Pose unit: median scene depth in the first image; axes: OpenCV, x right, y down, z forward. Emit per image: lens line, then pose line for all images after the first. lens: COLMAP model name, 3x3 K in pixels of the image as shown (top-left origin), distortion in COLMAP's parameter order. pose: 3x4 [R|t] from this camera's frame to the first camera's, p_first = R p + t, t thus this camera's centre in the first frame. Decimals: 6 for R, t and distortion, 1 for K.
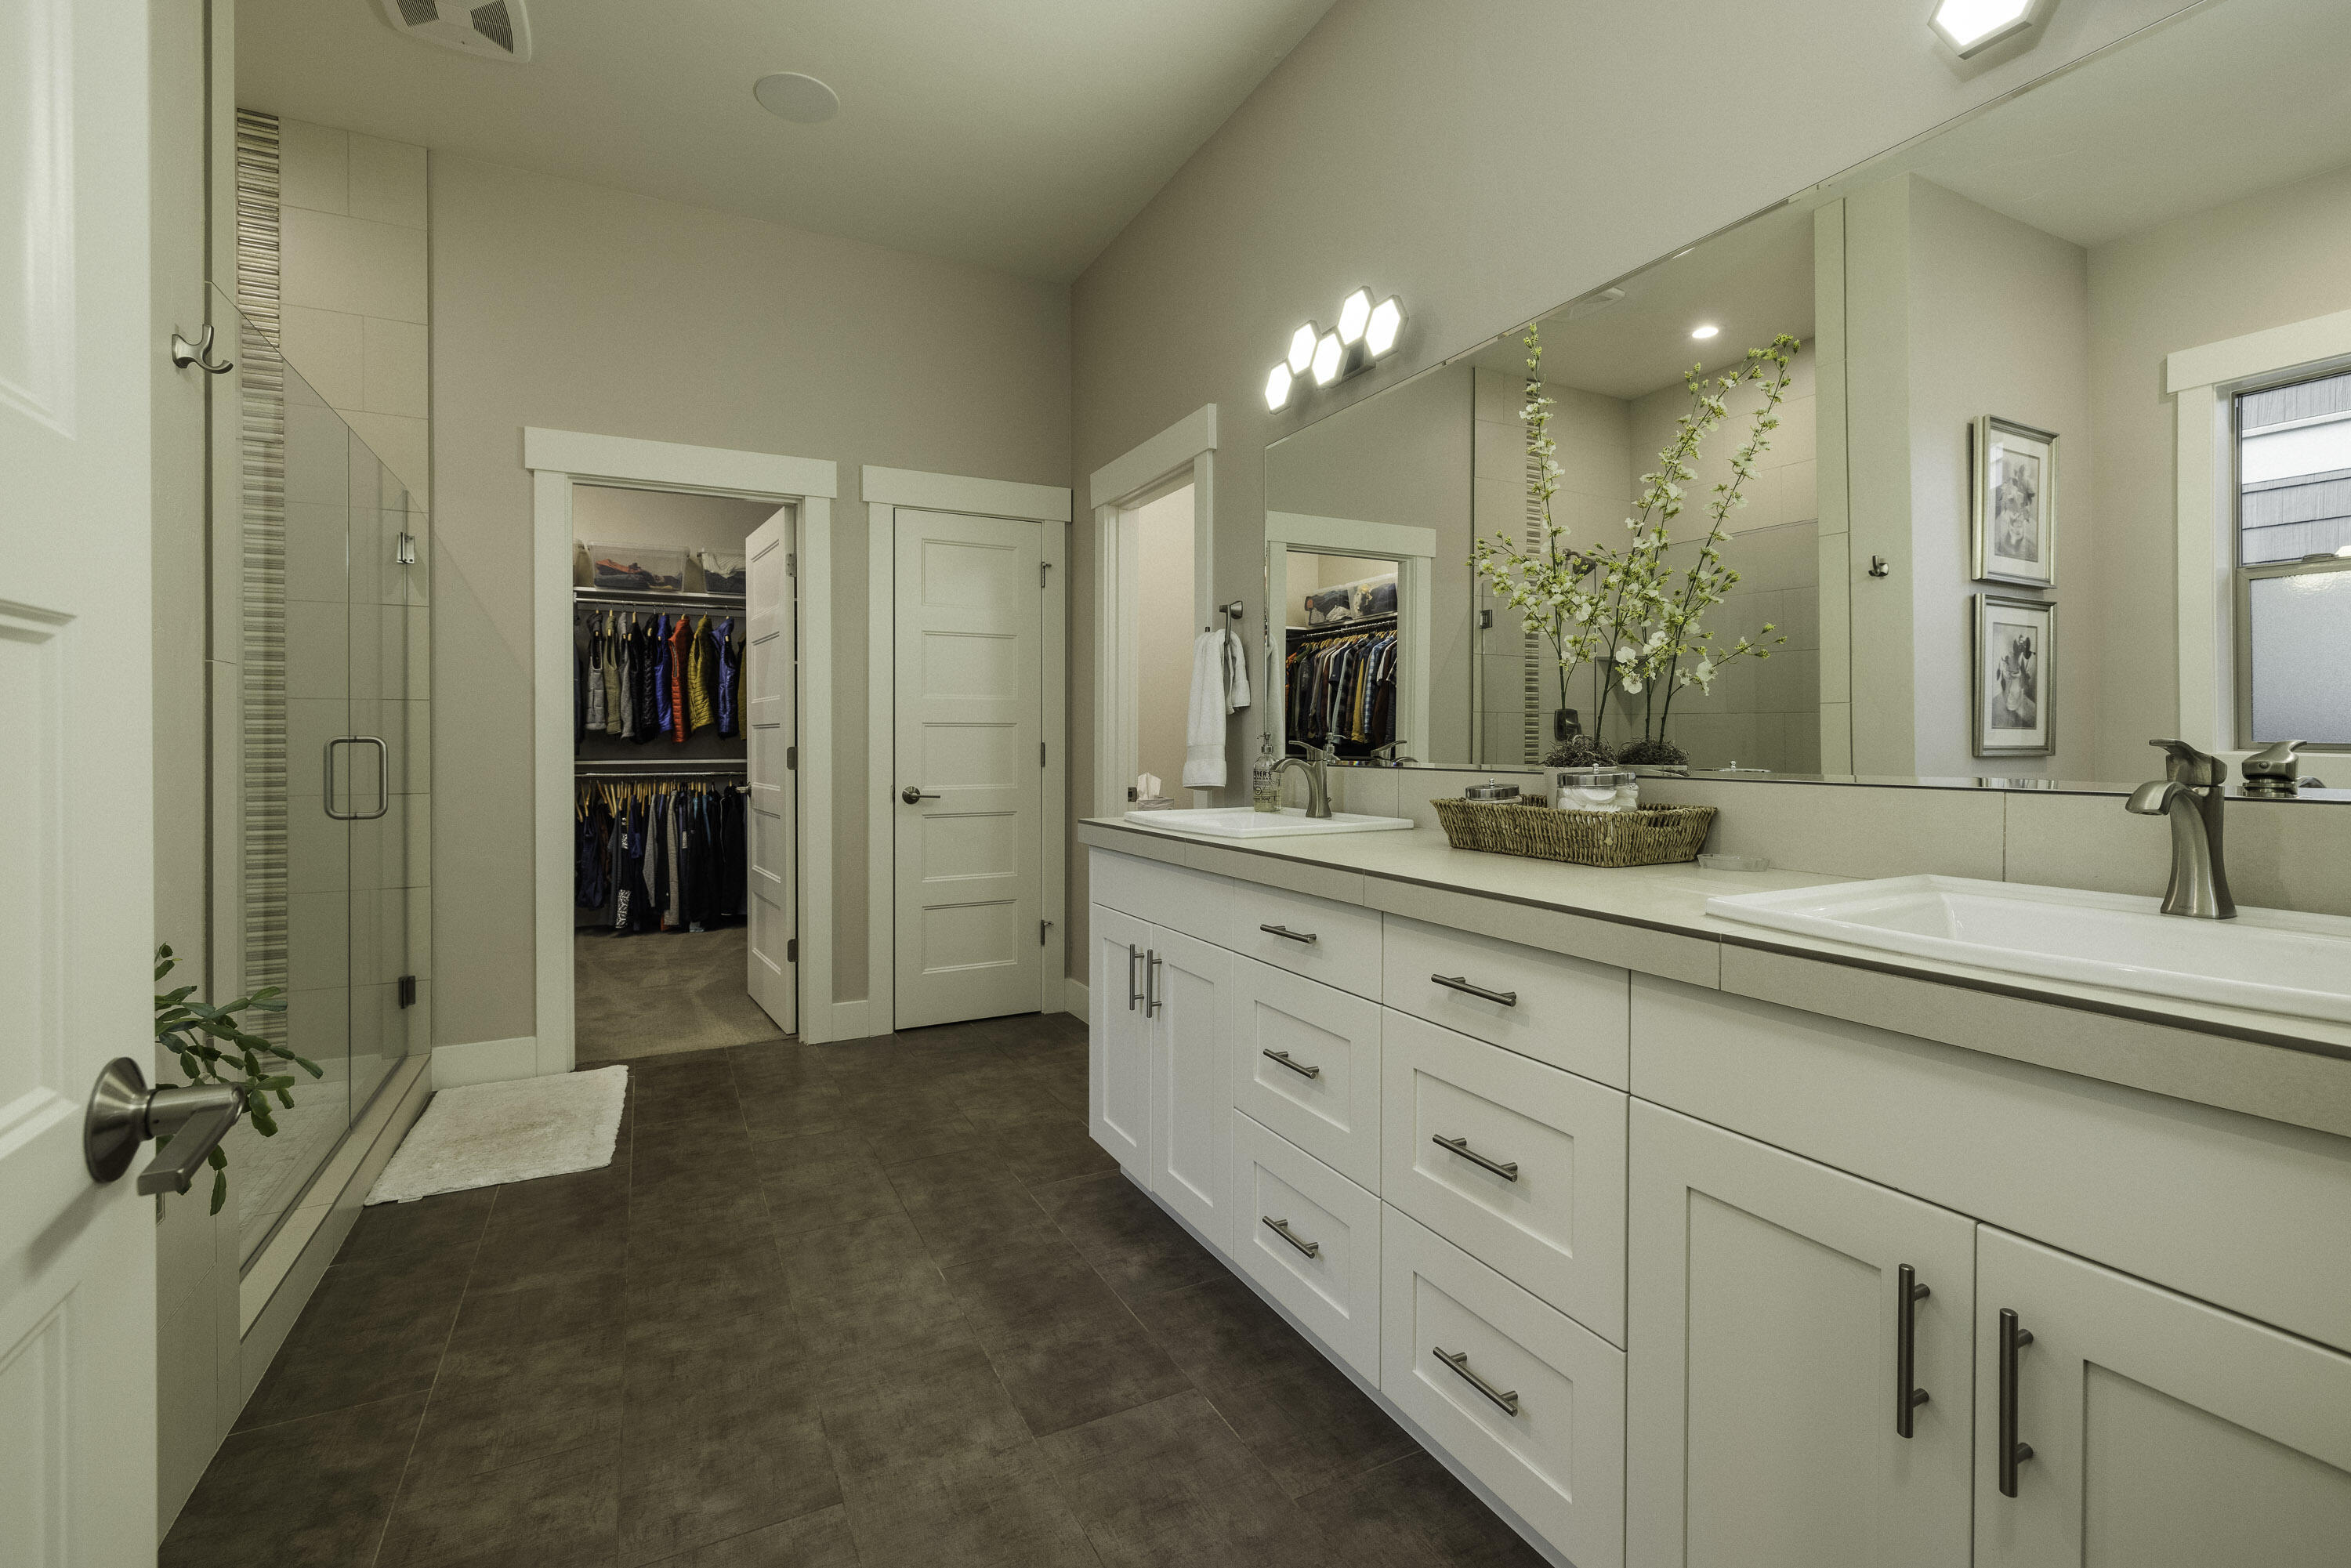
lens RADIAL K [[1022.8, 0, 1164.5], [0, 1022.8, 752.8], [0, 0, 1]] dist [0.001386, 0.000179]
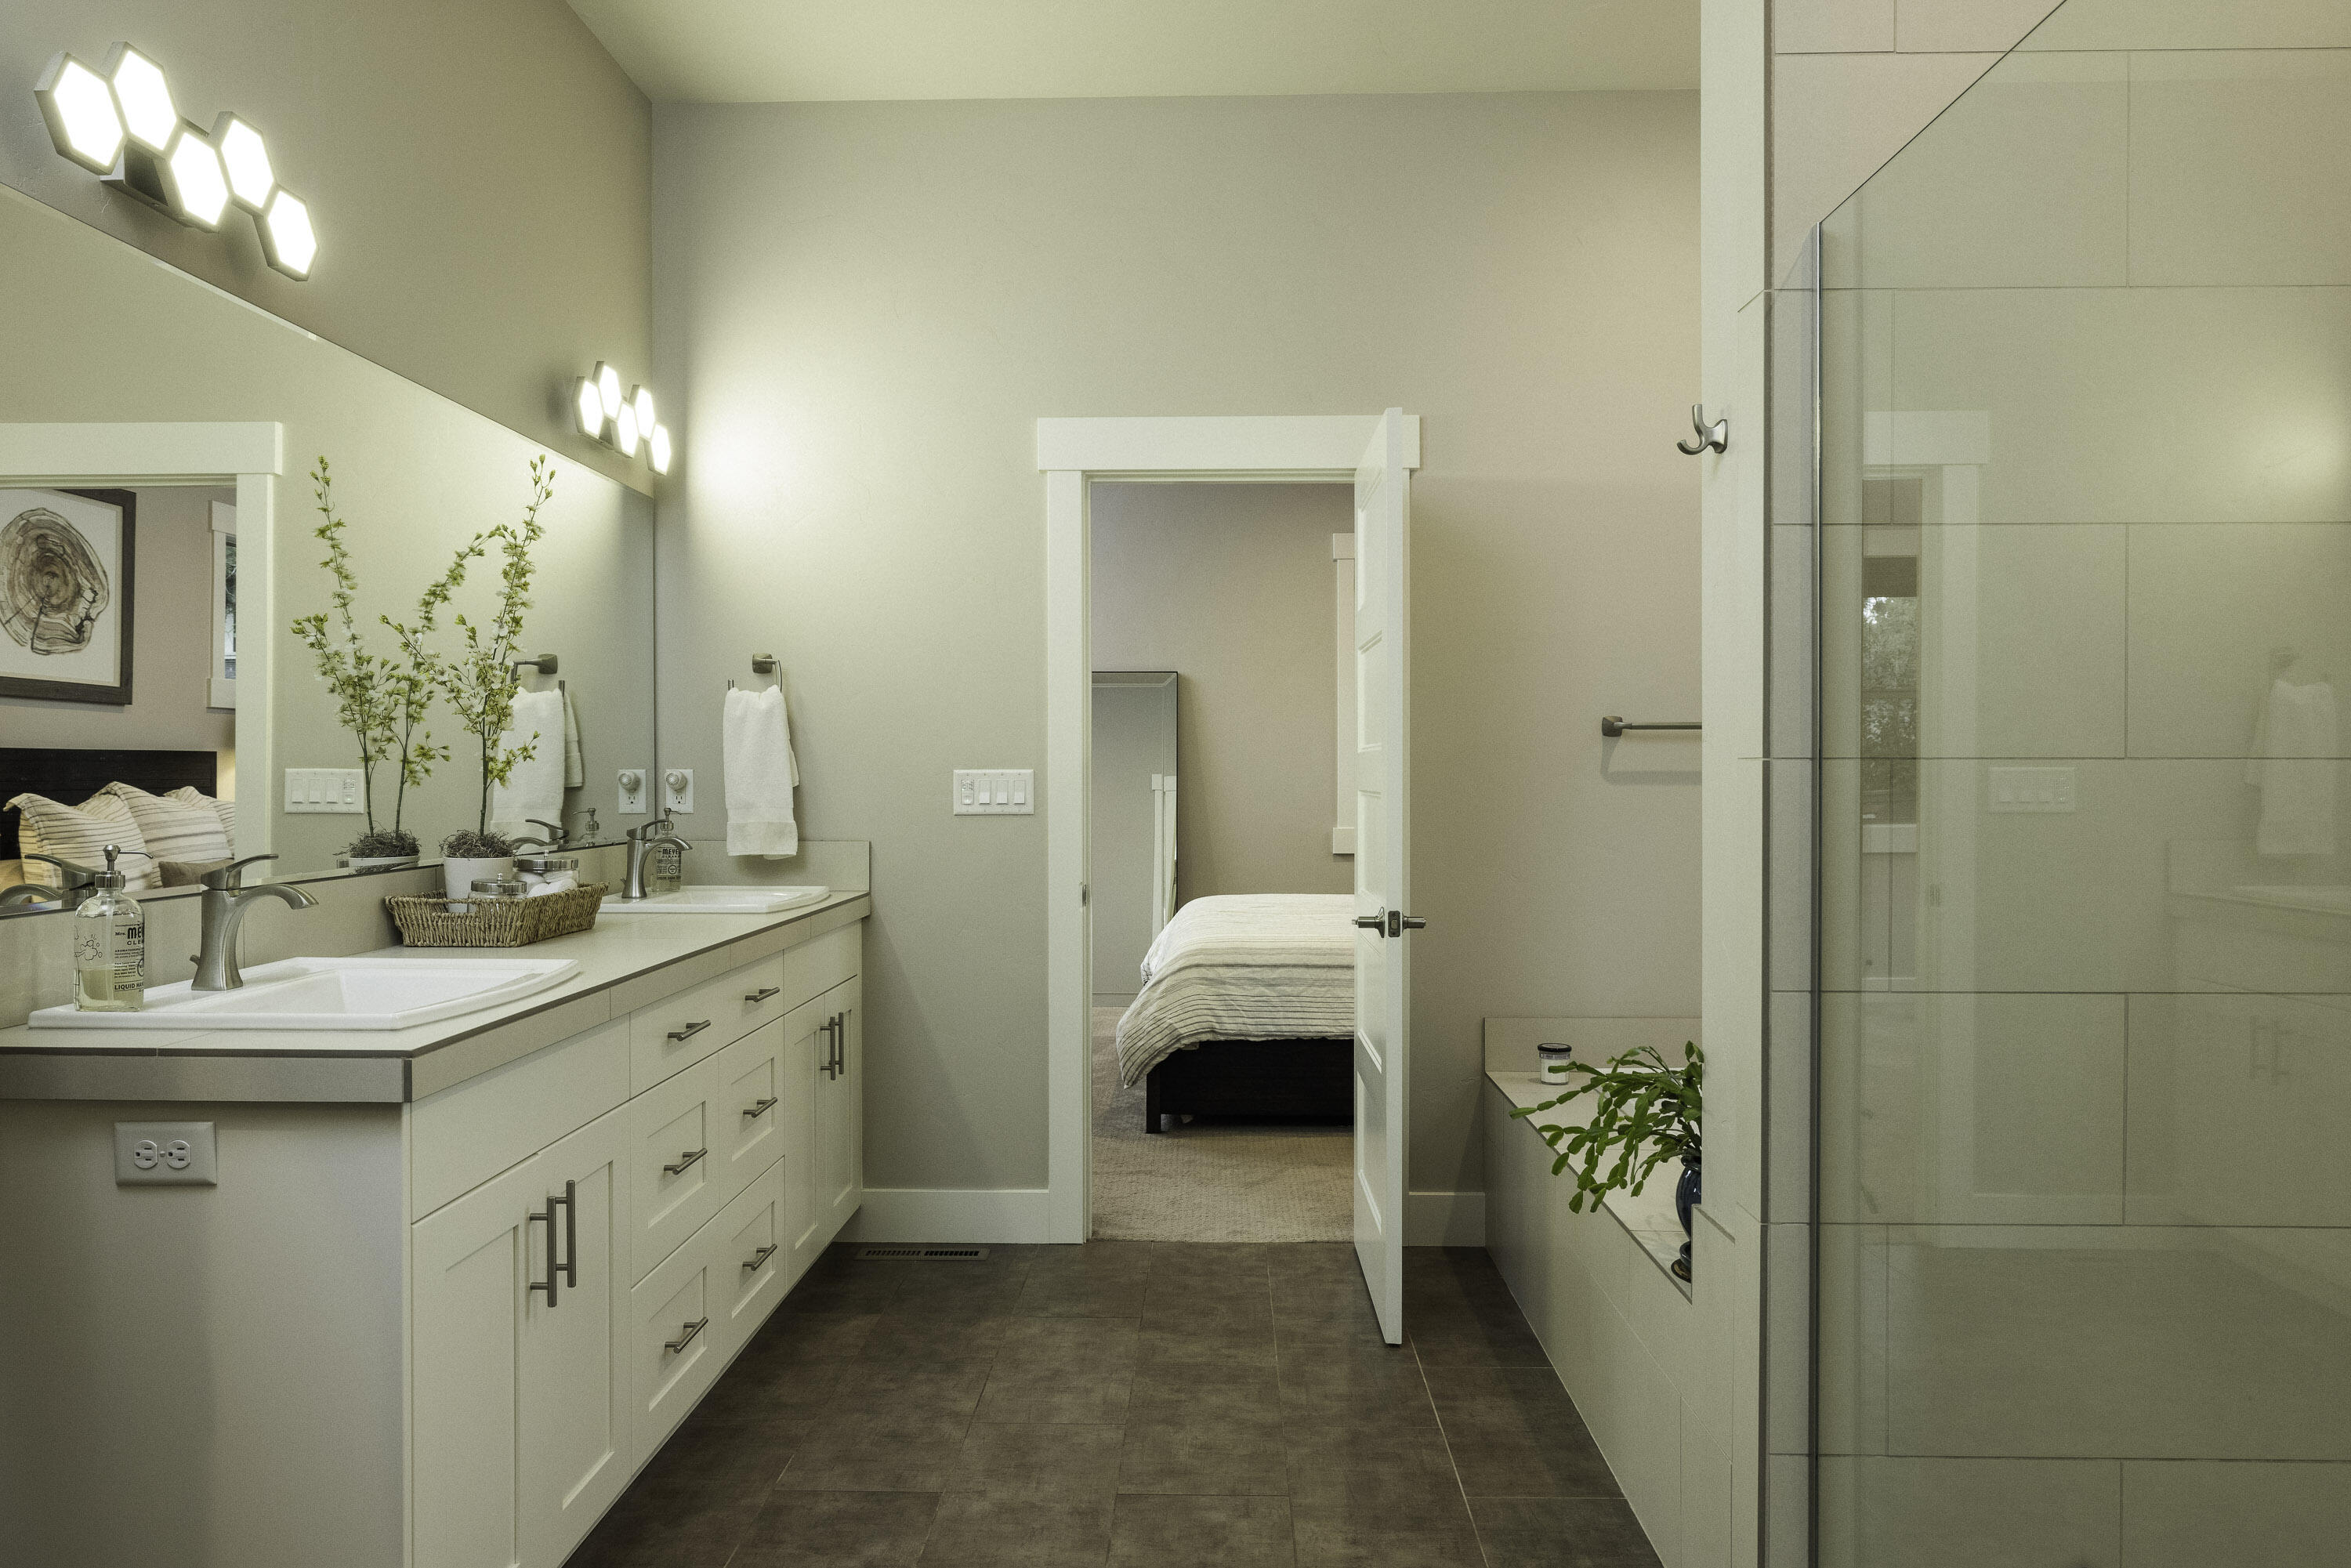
lens RADIAL K [[1526.5, 0, 1175.8], [0, 1526.5, 781.3], [0, 0, 1]] dist [0.001047, 0.002145]
pose [[-0.878465, 0.001485, 0.477805, -1.088085], [0.007775, 0.999907, 0.011188, -0.083867], [-0.477744, 0.013543, -0.878395, 2.246042]]
